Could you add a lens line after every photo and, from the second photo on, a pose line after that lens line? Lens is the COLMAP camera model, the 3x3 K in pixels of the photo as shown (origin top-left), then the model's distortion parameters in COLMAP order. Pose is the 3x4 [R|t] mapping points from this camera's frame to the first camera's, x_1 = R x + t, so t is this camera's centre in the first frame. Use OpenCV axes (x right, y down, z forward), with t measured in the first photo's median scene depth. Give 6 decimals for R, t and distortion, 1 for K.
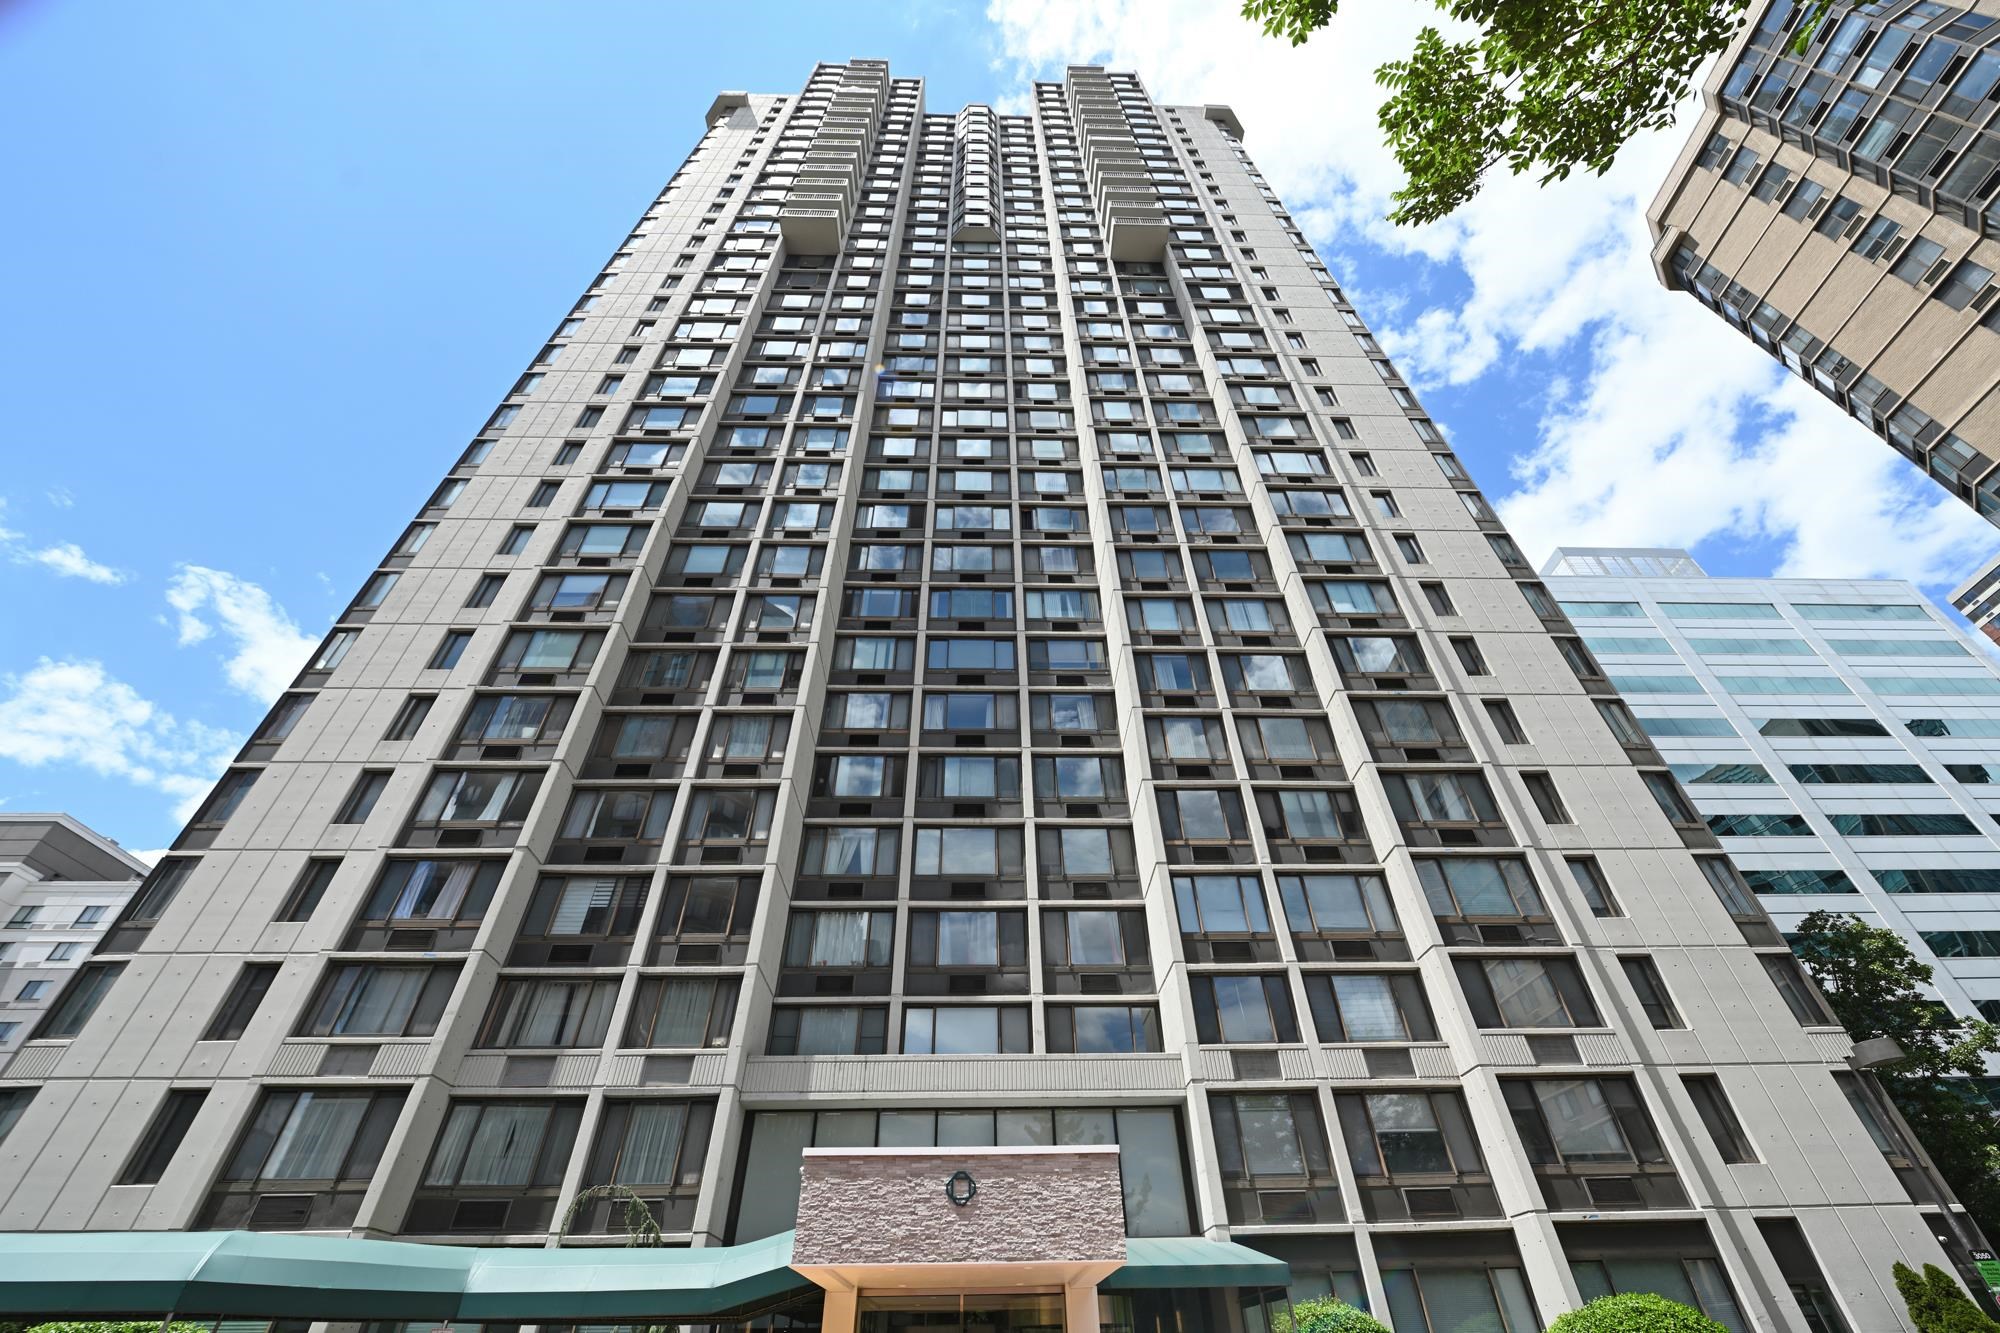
lens RADIAL K [[799.0, 0, 1002.3], [0, 799.0, 679.1], [0, 0, 1]] dist [-0.007668, -0.000594]
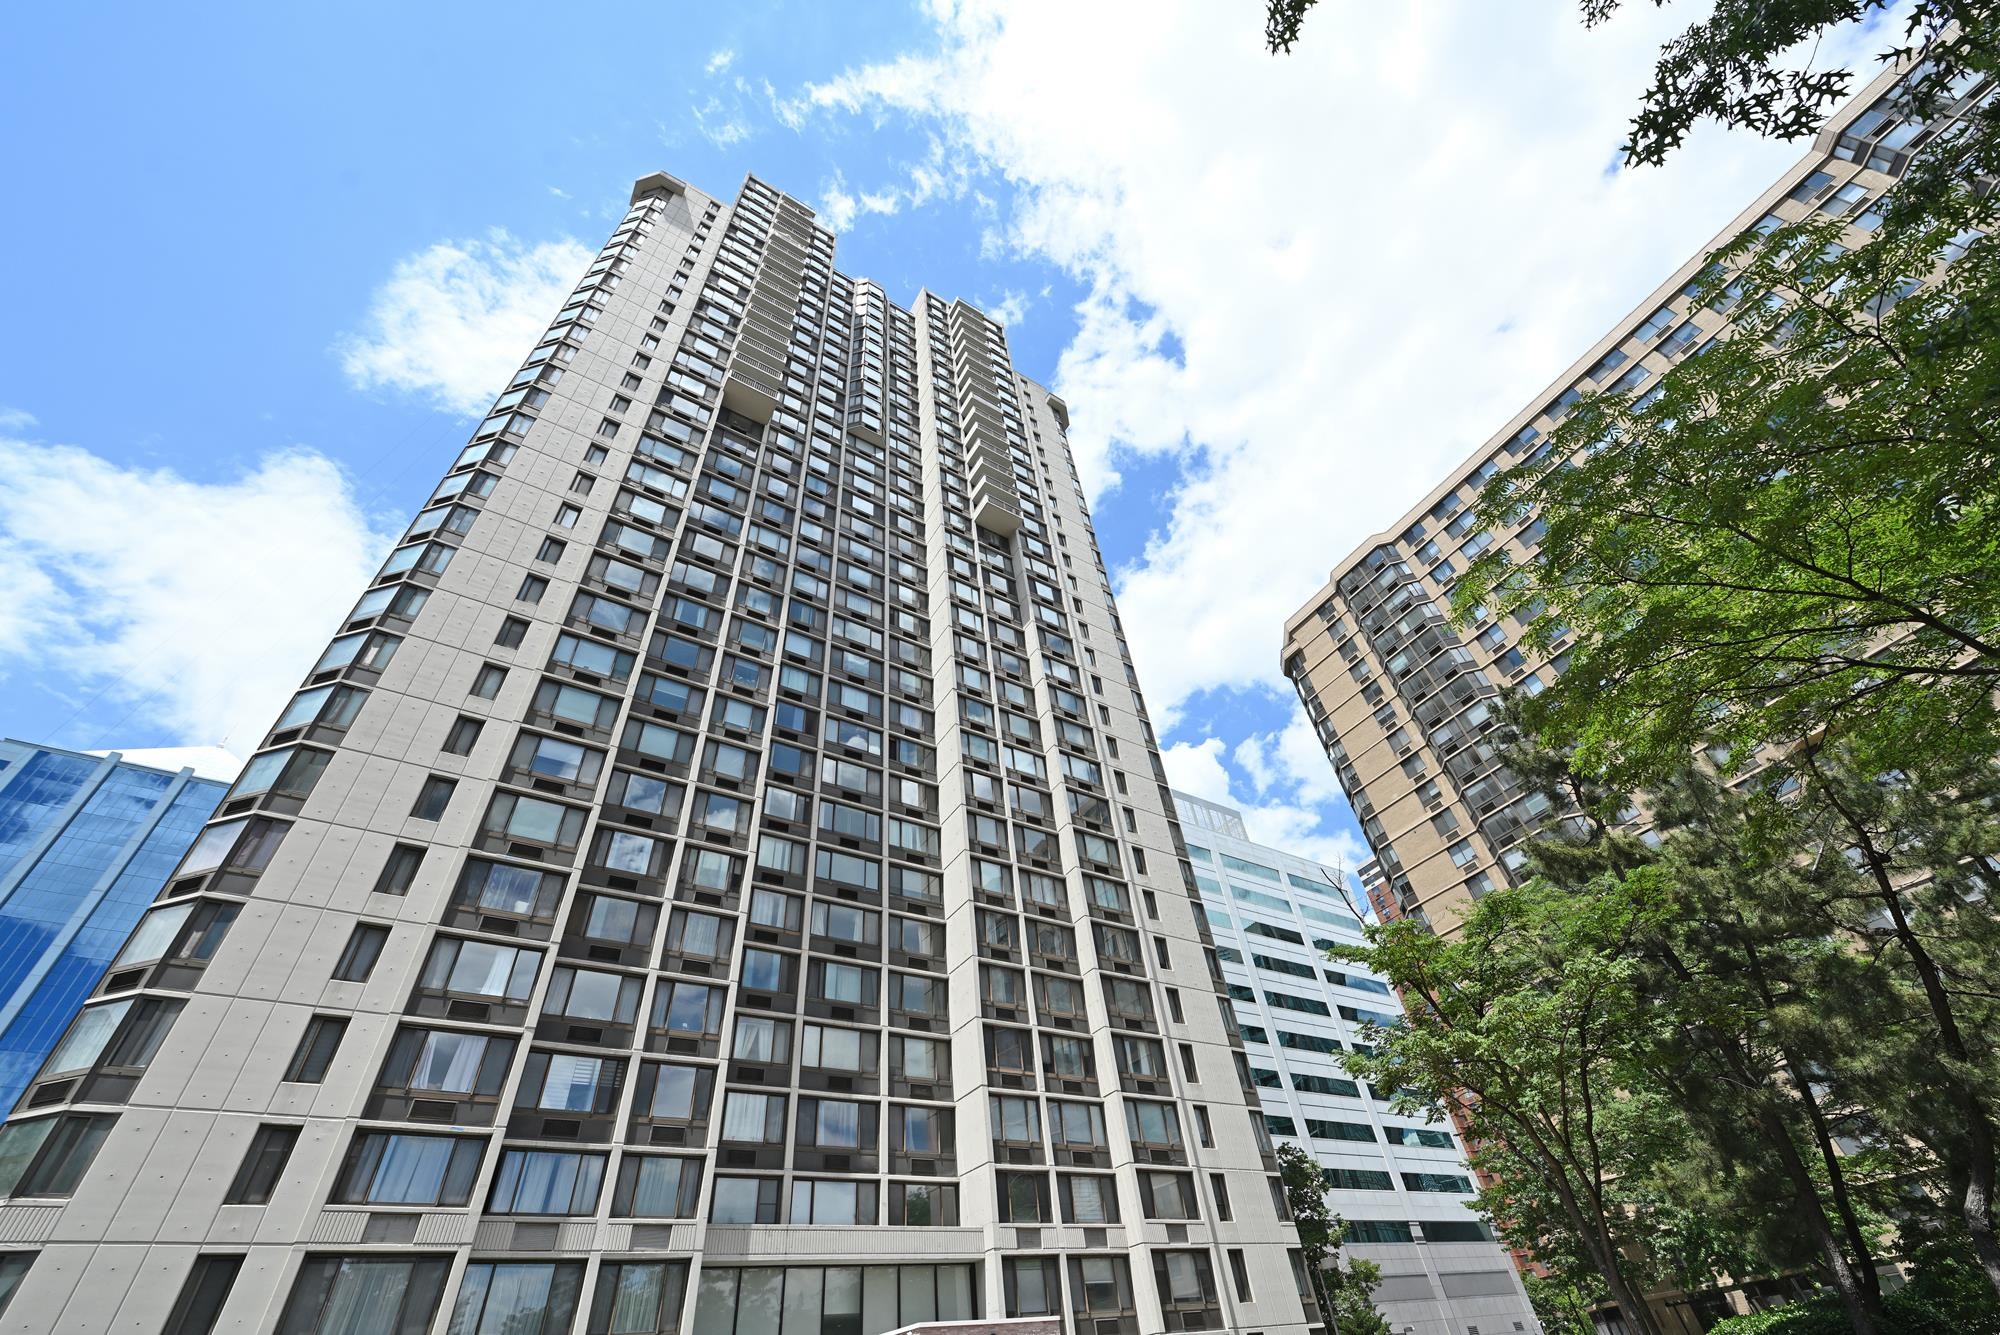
lens RADIAL K [[799.0, 0, 1002.3], [0, 799.0, 680.1], [0, 0, 1]] dist [-0.007668, -0.000594]
pose [[0.855684, 0.306259, 0.417146, -0.630217], [-0.275864, 0.951947, -0.133023, -0.303115], [-0.437841, -0.001250, 0.899052, -0.350279]]
